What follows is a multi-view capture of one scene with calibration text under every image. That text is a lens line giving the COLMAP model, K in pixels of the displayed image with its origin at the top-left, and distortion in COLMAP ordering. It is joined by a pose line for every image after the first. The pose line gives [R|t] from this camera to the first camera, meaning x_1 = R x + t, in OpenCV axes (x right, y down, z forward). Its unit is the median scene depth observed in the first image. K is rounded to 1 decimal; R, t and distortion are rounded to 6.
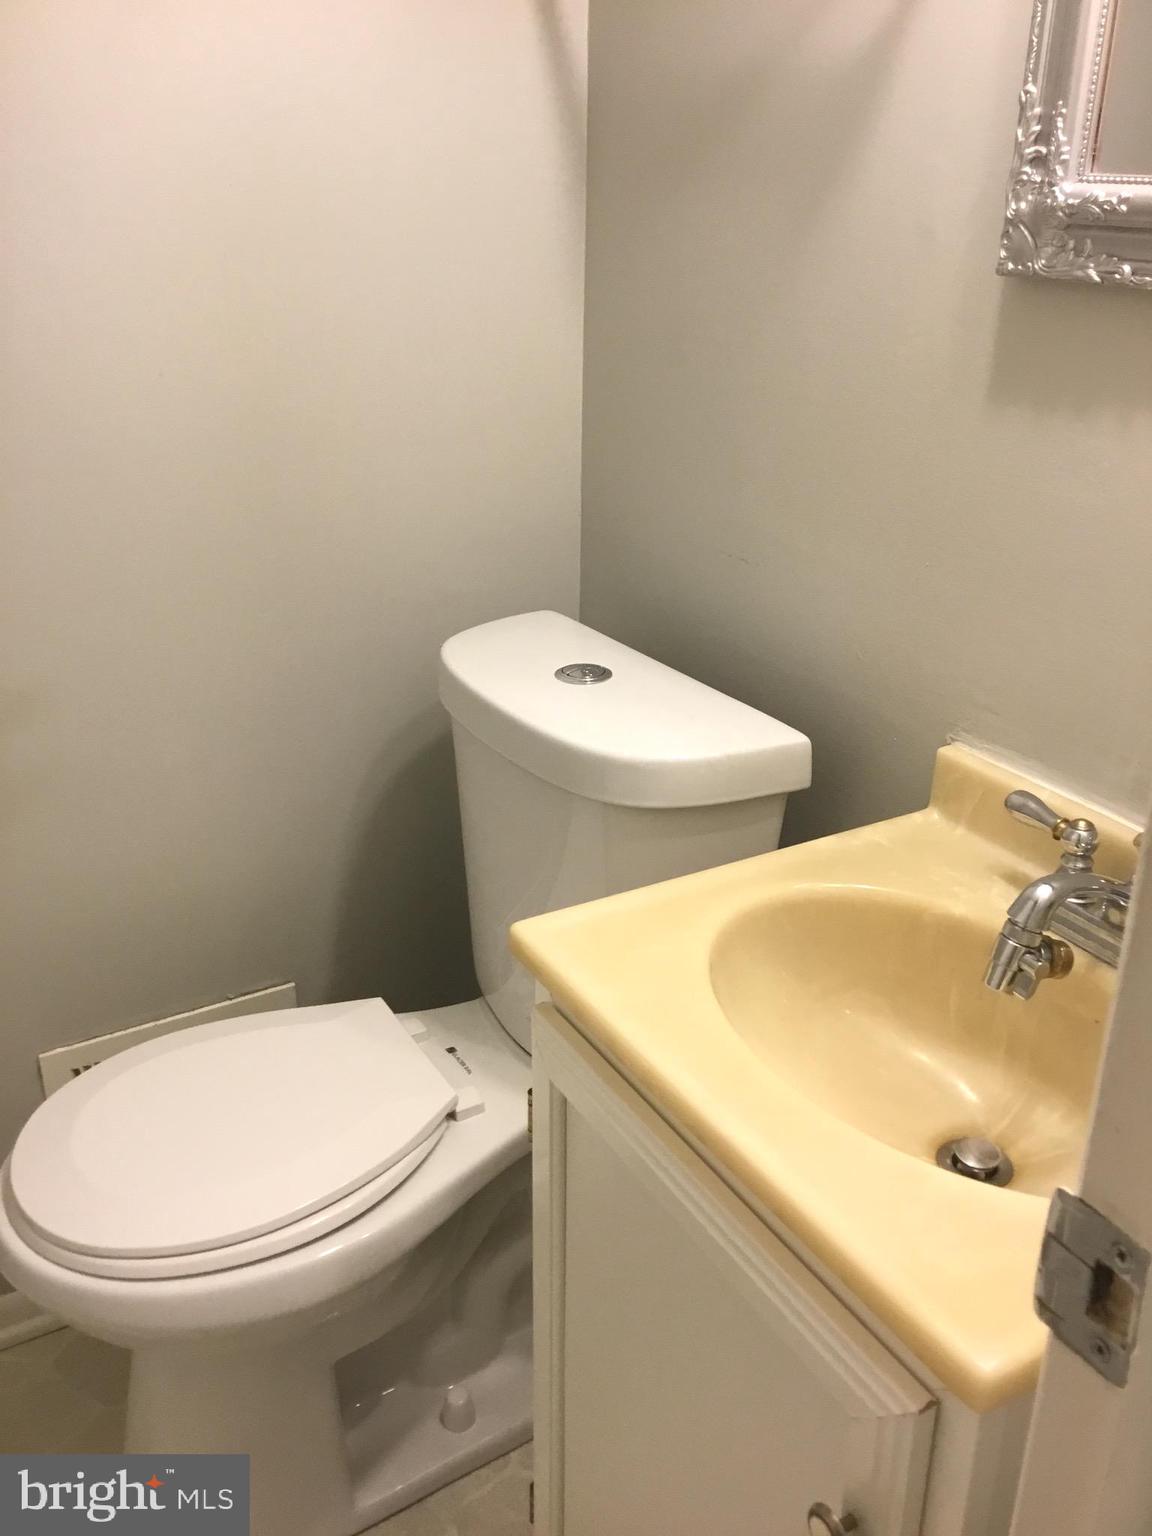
lens RADIAL K [[1395.6, 0, 576.0], [0, 1395.6, 768.0], [0, 0, 1]] dist [-0.000476, -0.003161]
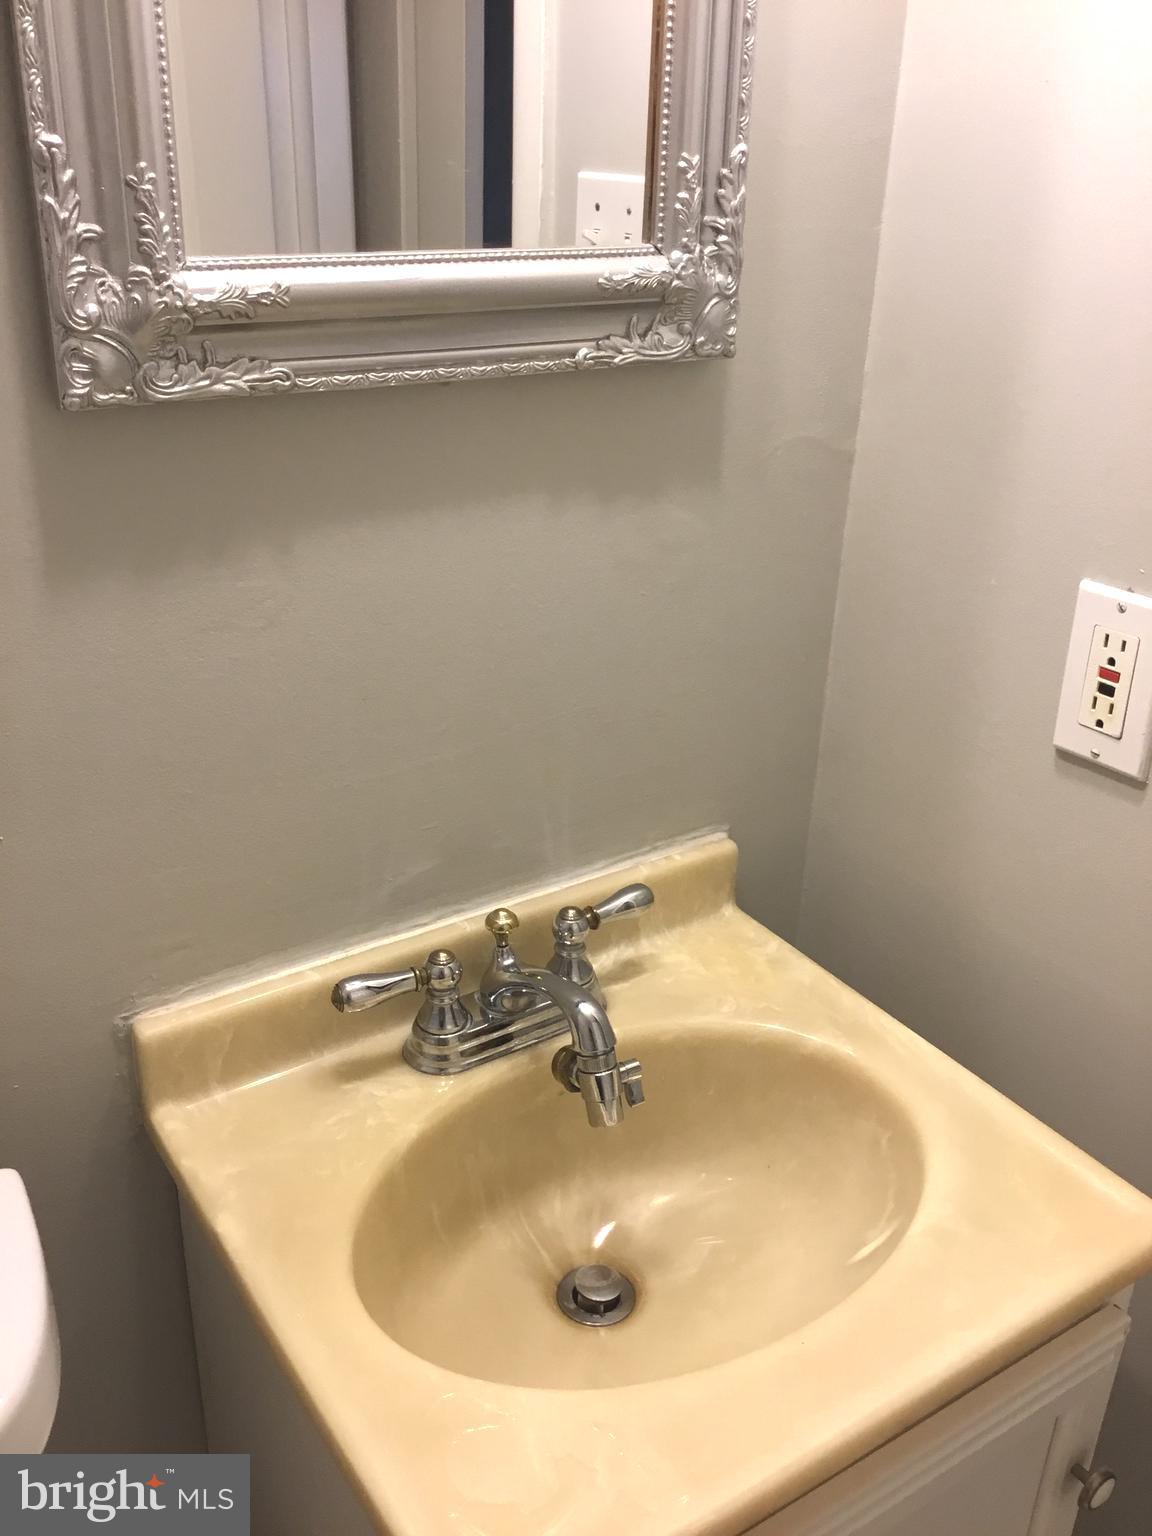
lens RADIAL K [[1395.6, 0, 576.0], [0, 1395.6, 768.0], [0, 0, 1]] dist [-0.000476, -0.003161]
pose [[-0.058491, -0.438648, 0.896754, -0.380485], [0.373781, 0.823326, 0.427110, -0.393648], [-0.925671, 0.360171, 0.115801, 0.731051]]
